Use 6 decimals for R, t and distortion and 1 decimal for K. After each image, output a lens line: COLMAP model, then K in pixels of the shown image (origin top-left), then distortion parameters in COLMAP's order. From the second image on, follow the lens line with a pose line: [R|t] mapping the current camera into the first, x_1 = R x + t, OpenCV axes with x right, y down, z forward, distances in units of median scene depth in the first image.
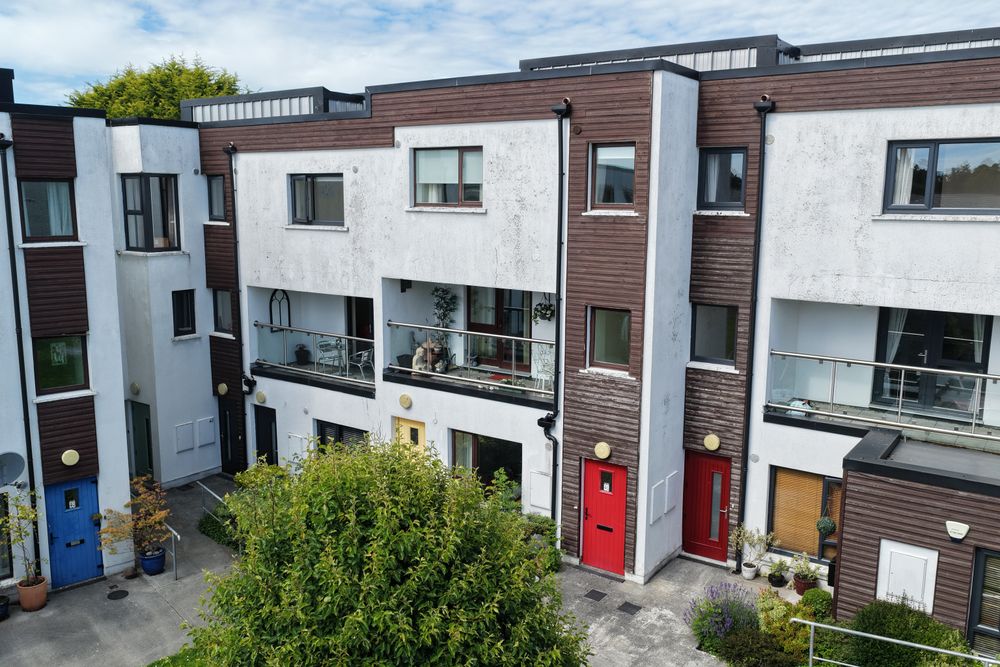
lens RADIAL K [[829.8, 0, 498.2], [0, 829.8, 335.2], [0, 0, 1]] dist [-0.013004, 0.041324]
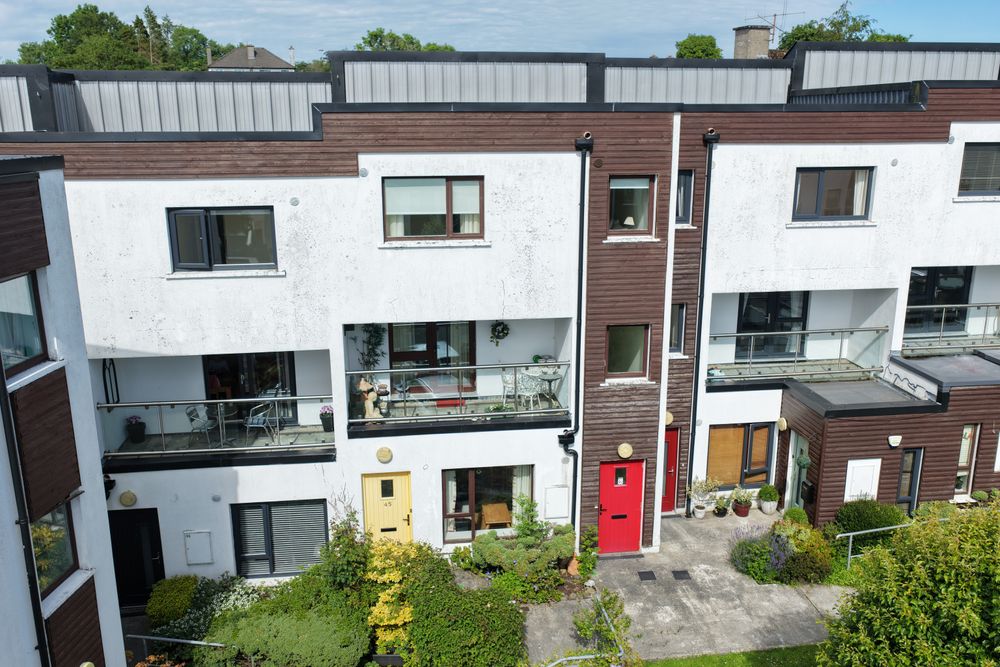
lens RADIAL K [[829.8, 0, 504.2], [0, 829.8, 336.2], [0, 0, 1]] dist [-0.013004, 0.041324]
pose [[0.733192, -0.181930, 0.655234, -0.668405], [0.123011, 0.983135, 0.135328, -0.175590], [-0.668804, -0.018620, 0.743206, 0.275429]]
